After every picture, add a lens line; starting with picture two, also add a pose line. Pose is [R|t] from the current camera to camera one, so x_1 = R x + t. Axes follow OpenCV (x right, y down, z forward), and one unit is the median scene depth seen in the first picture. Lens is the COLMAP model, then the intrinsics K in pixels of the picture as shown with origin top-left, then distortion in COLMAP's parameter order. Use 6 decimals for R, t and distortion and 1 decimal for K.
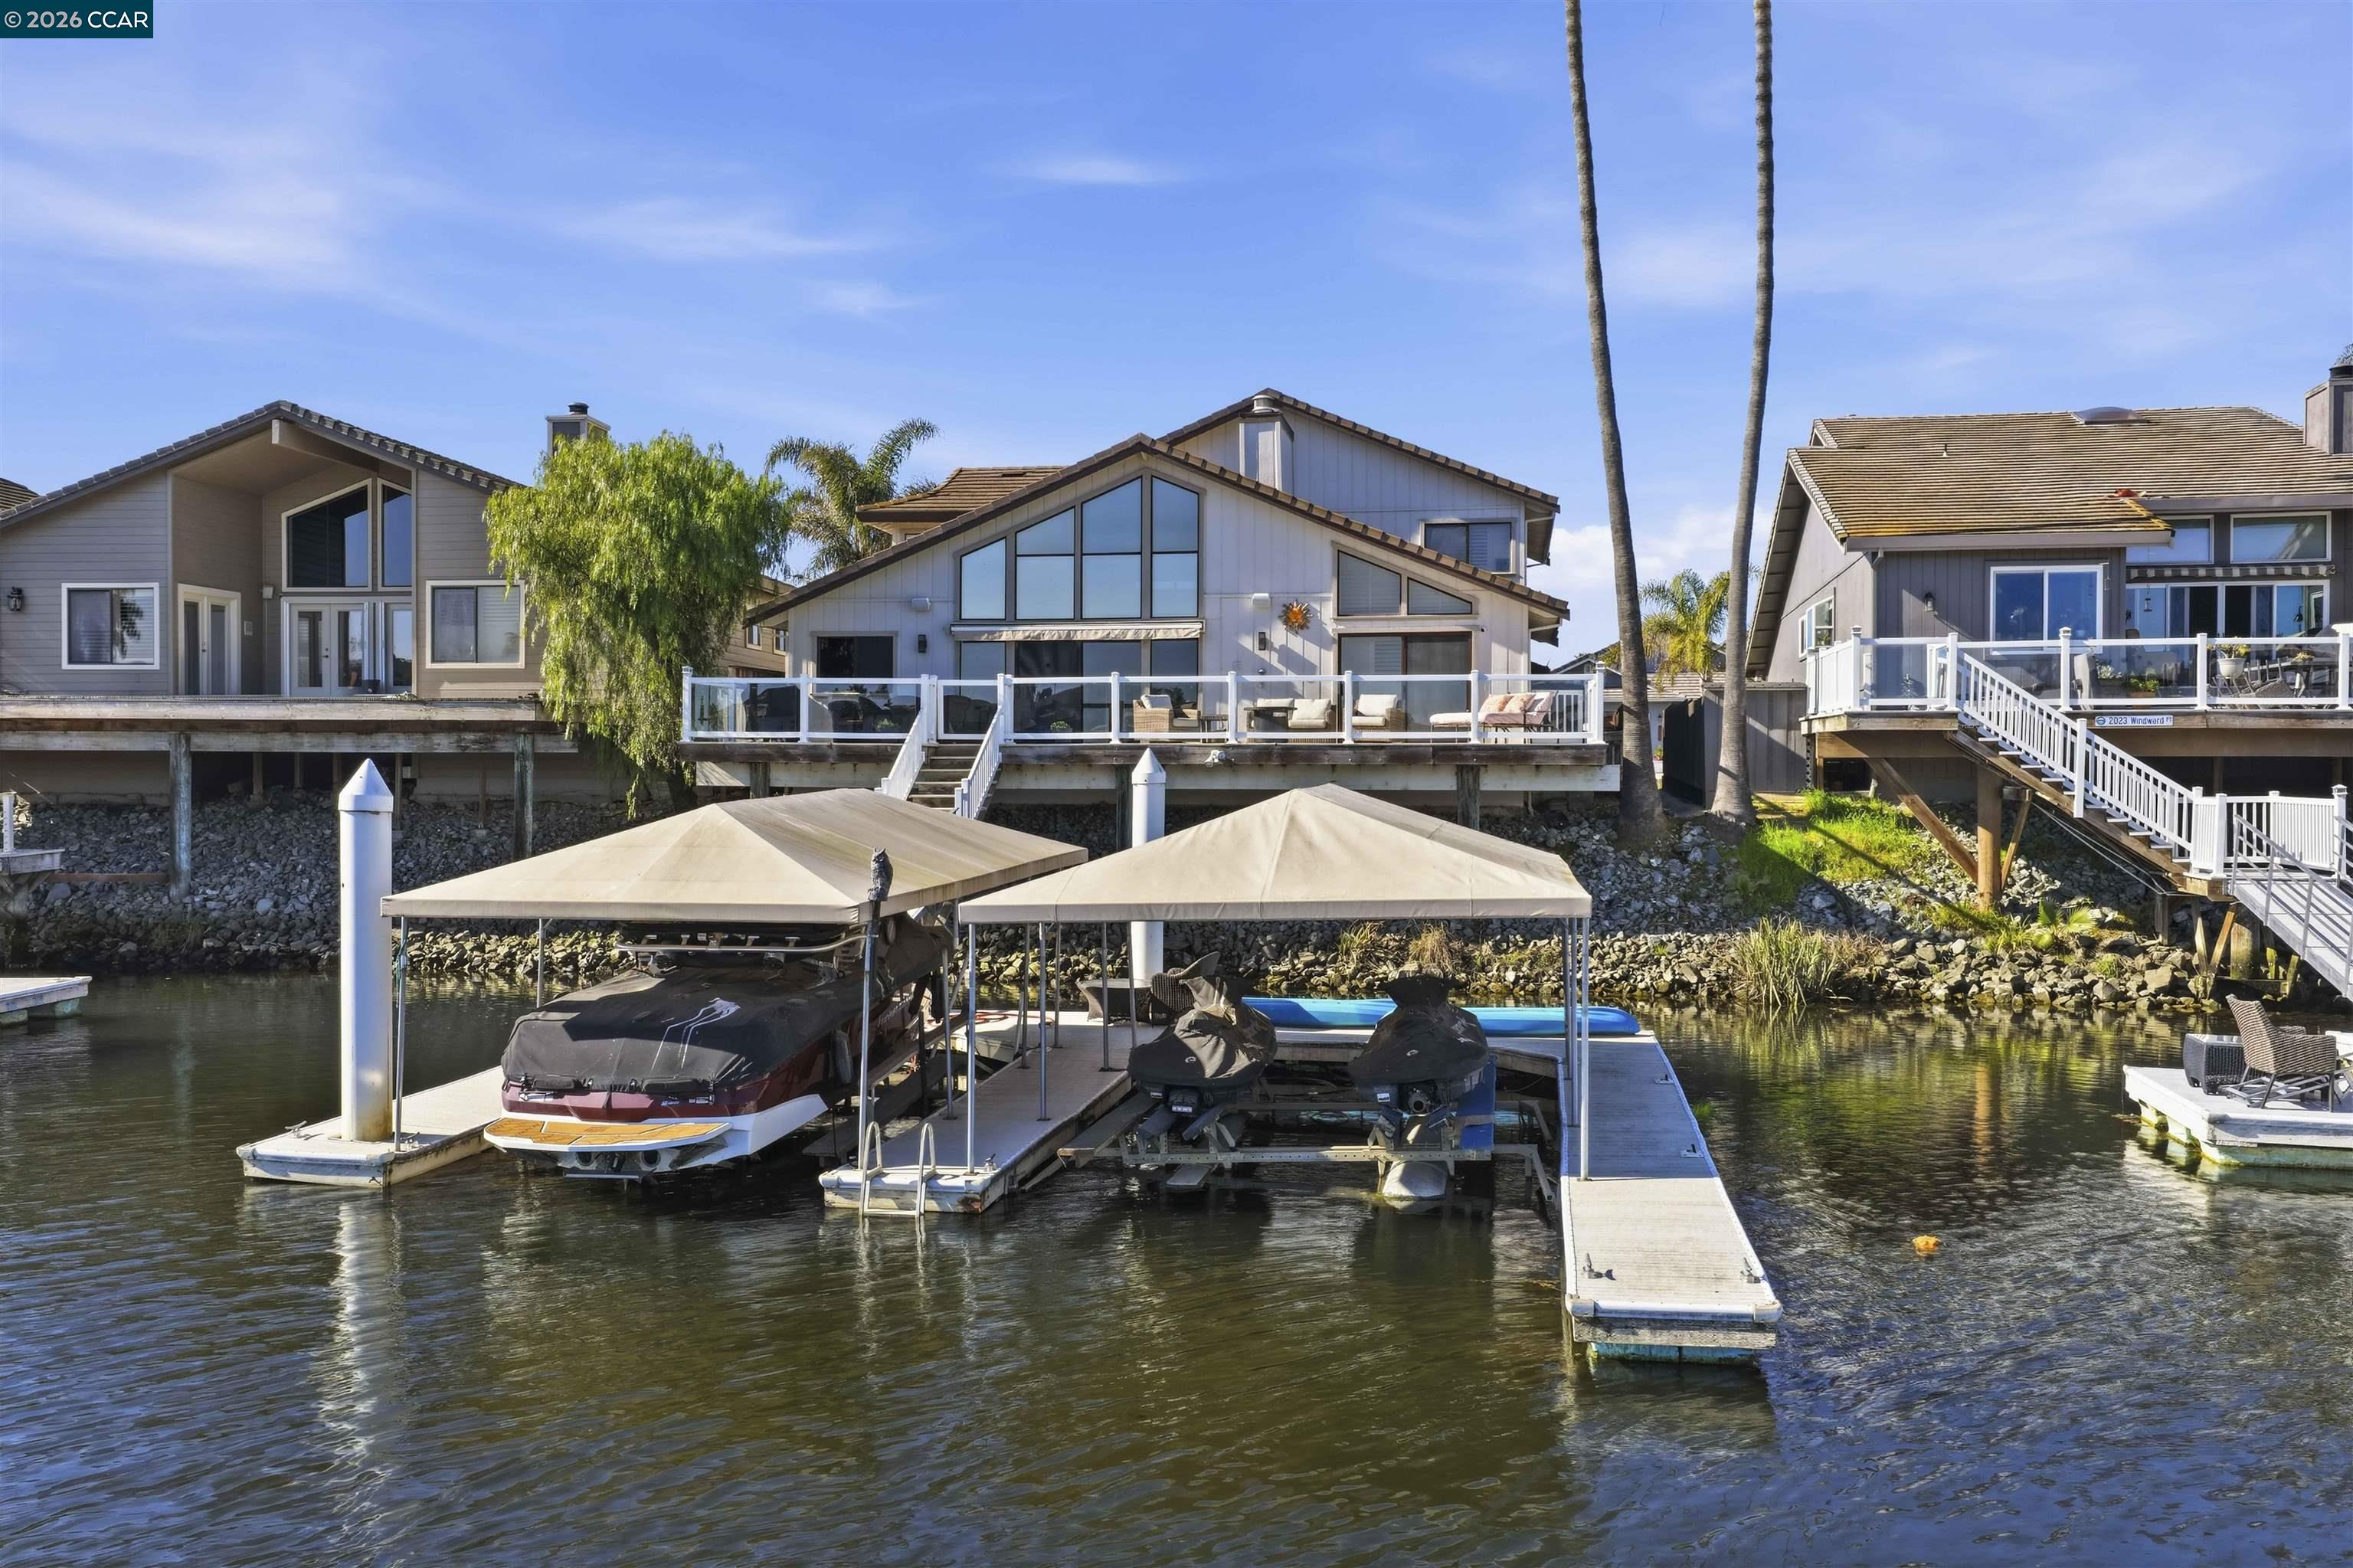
lens RADIAL K [[1904.4, 0, 1176.5], [0, 1904.4, 784.0], [0, 0, 1]] dist [-0.005020, 0.003274]
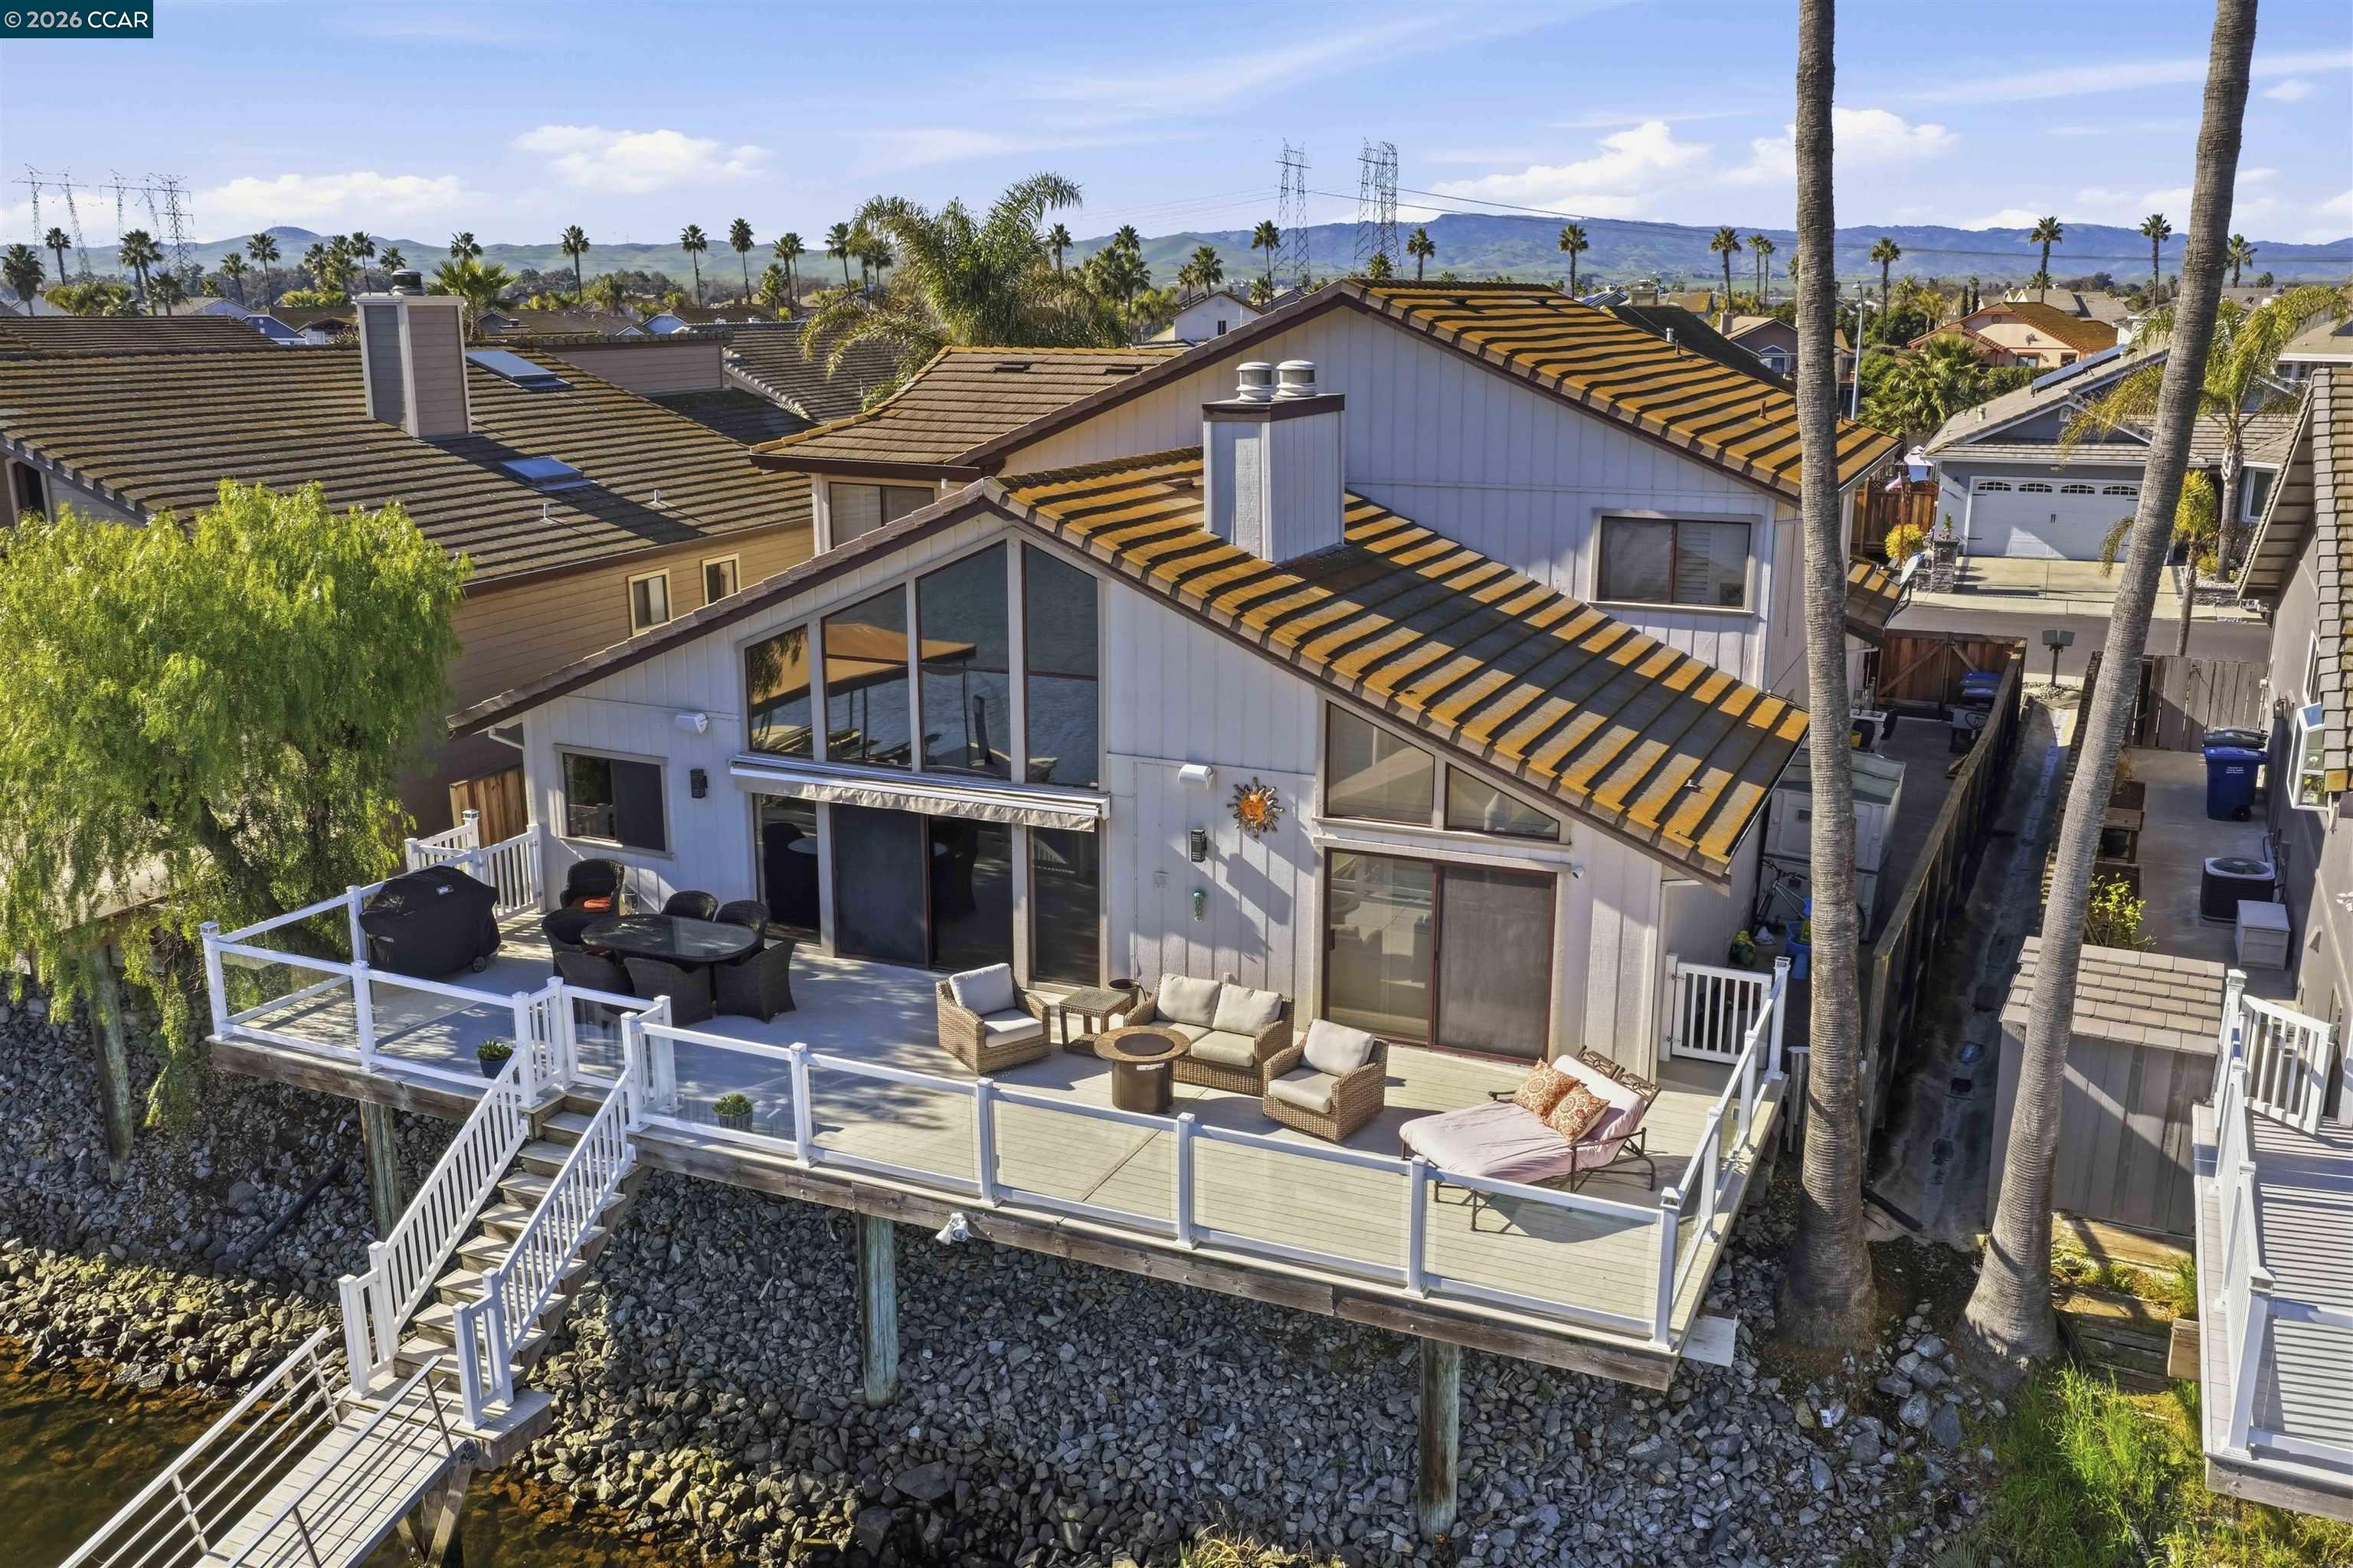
lens RADIAL K [[1930.5, 0, 1176.5], [0, 1930.5, 784.0], [0, 0, 1]] dist [-0.005183, 0.021324]
pose [[0.968437, 0.058825, -0.242217, 0.204481], [-0.000575, 0.972277, 0.233831, -0.262513], [0.249257, -0.226311, 0.941623, 0.518442]]
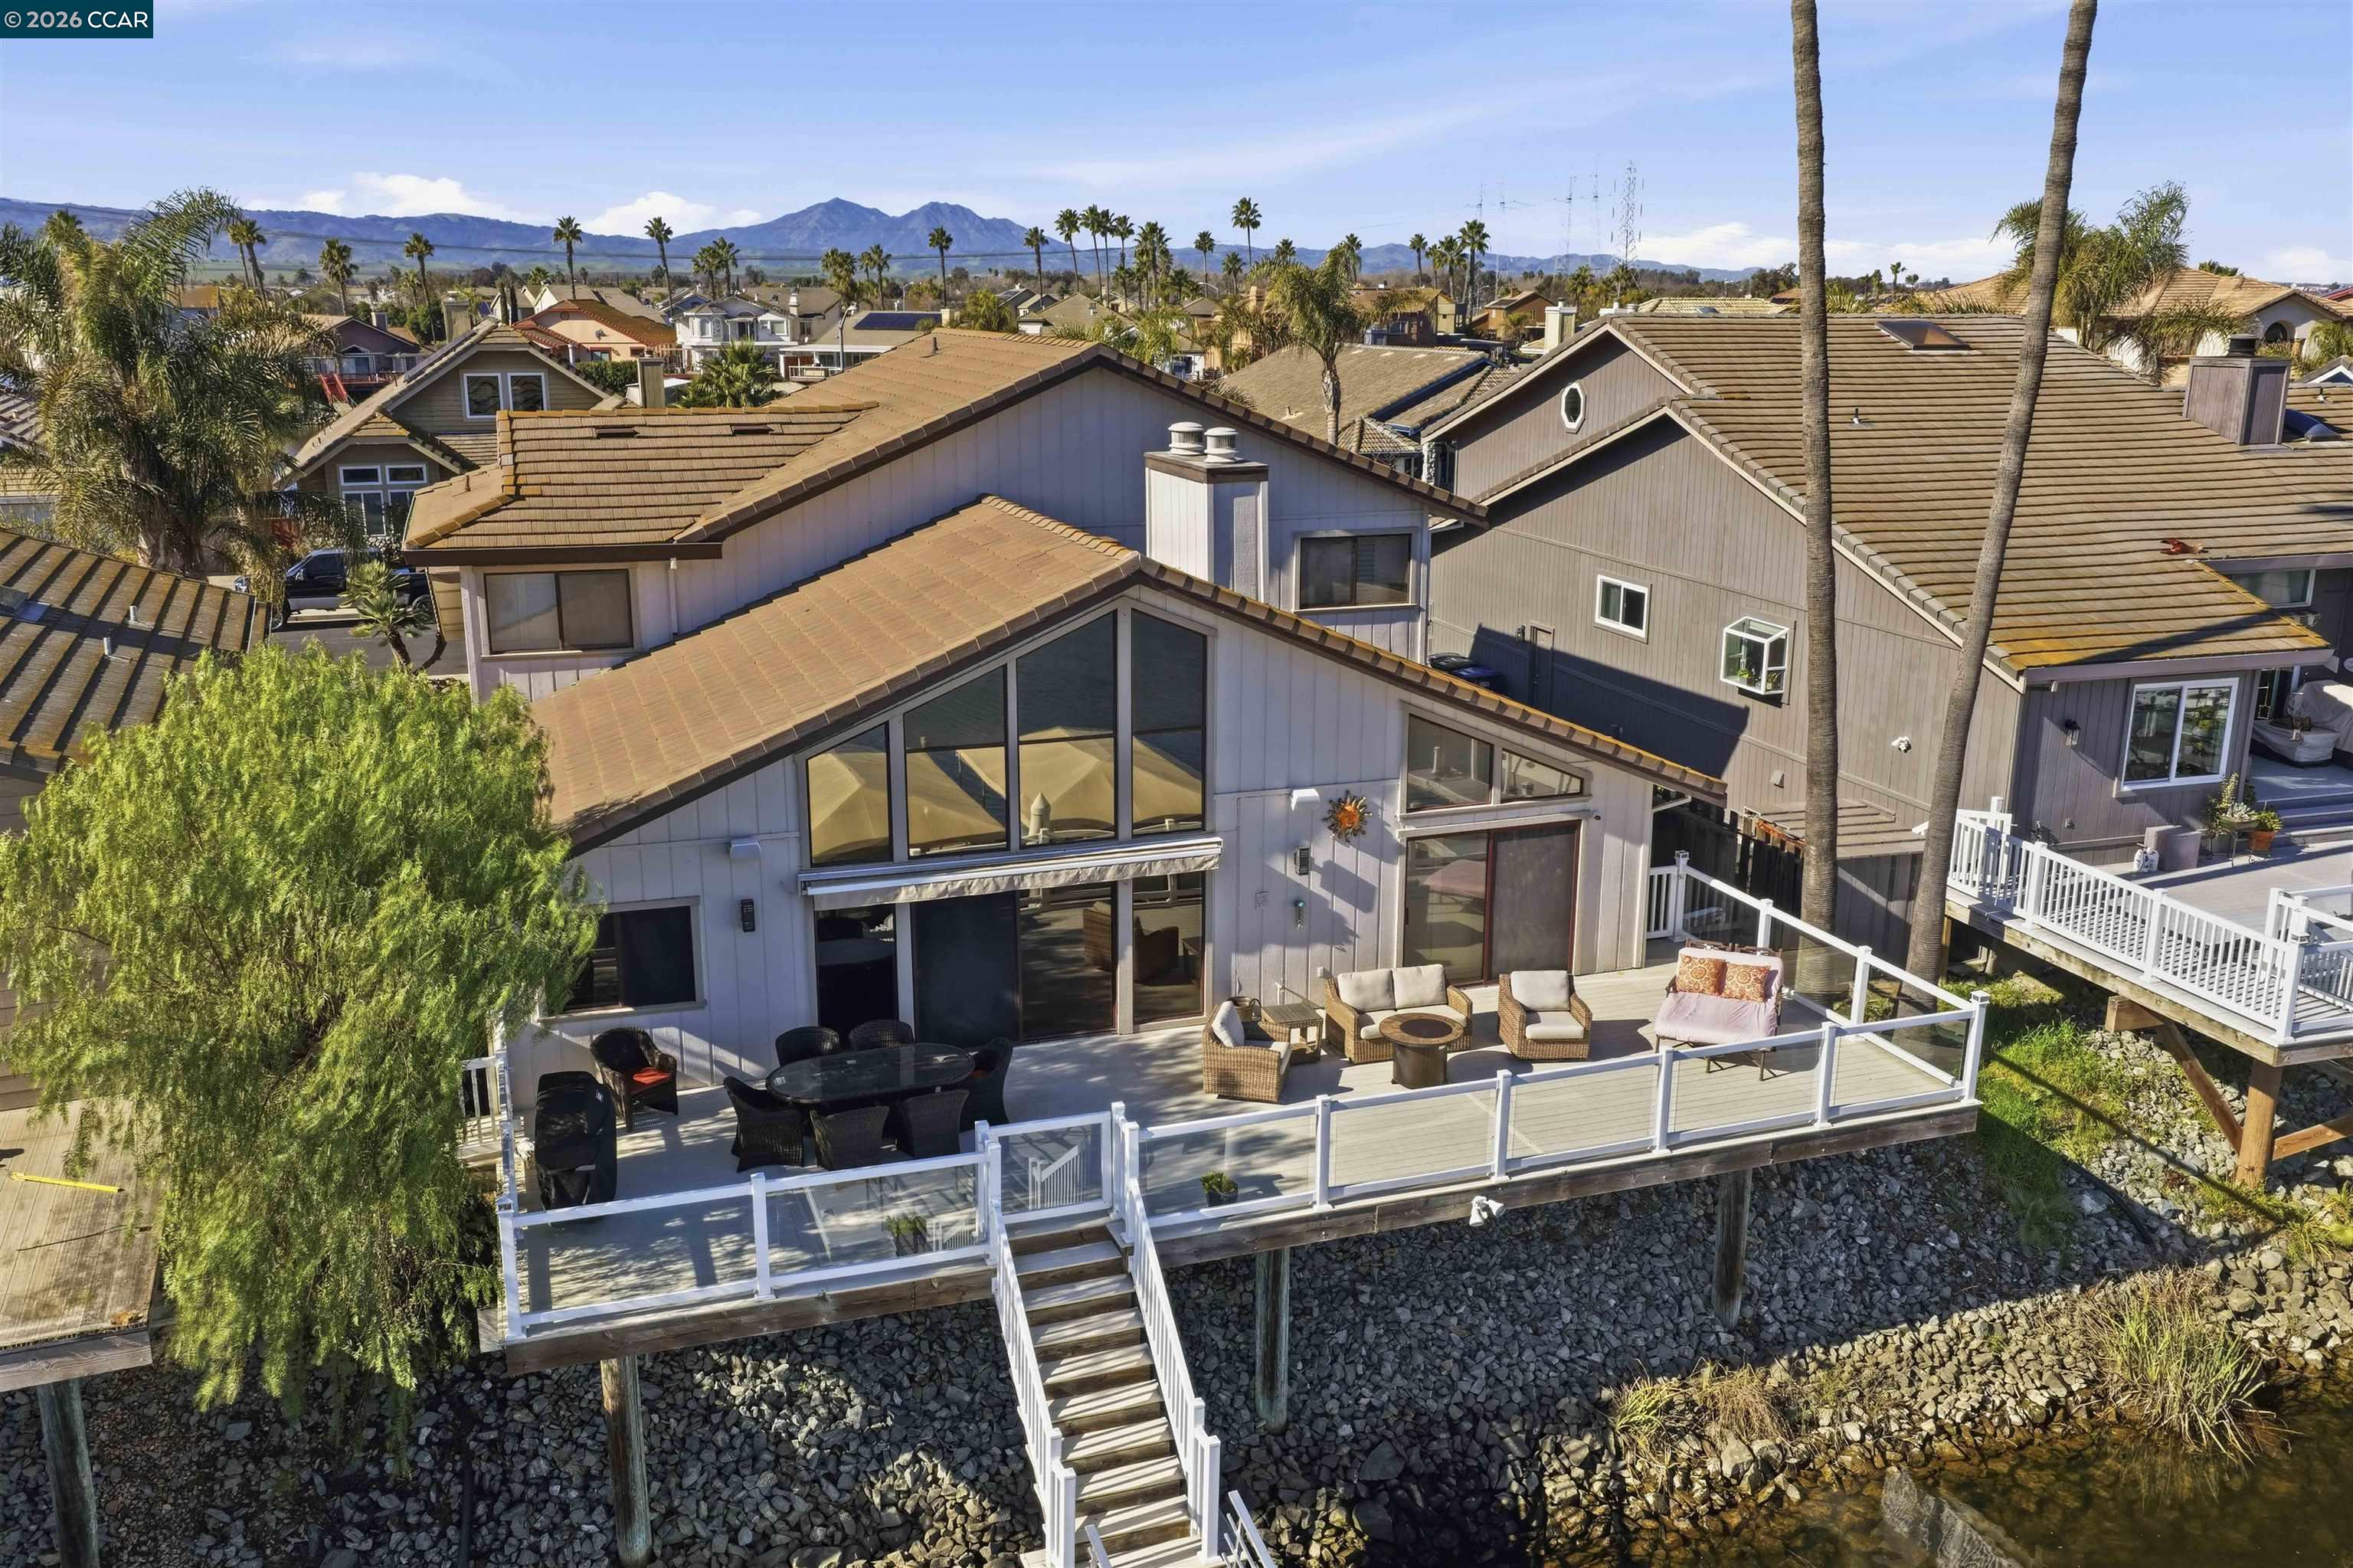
lens RADIAL K [[1930.5, 0, 1176.5], [0, 1930.5, 784.0], [0, 0, 1]] dist [-0.005183, 0.021324]
pose [[0.875702, -0.120399, 0.467601, -0.338143], [0.004955, 0.970603, 0.240634, -0.295221], [-0.482827, -0.208407, 0.850555, 0.536318]]
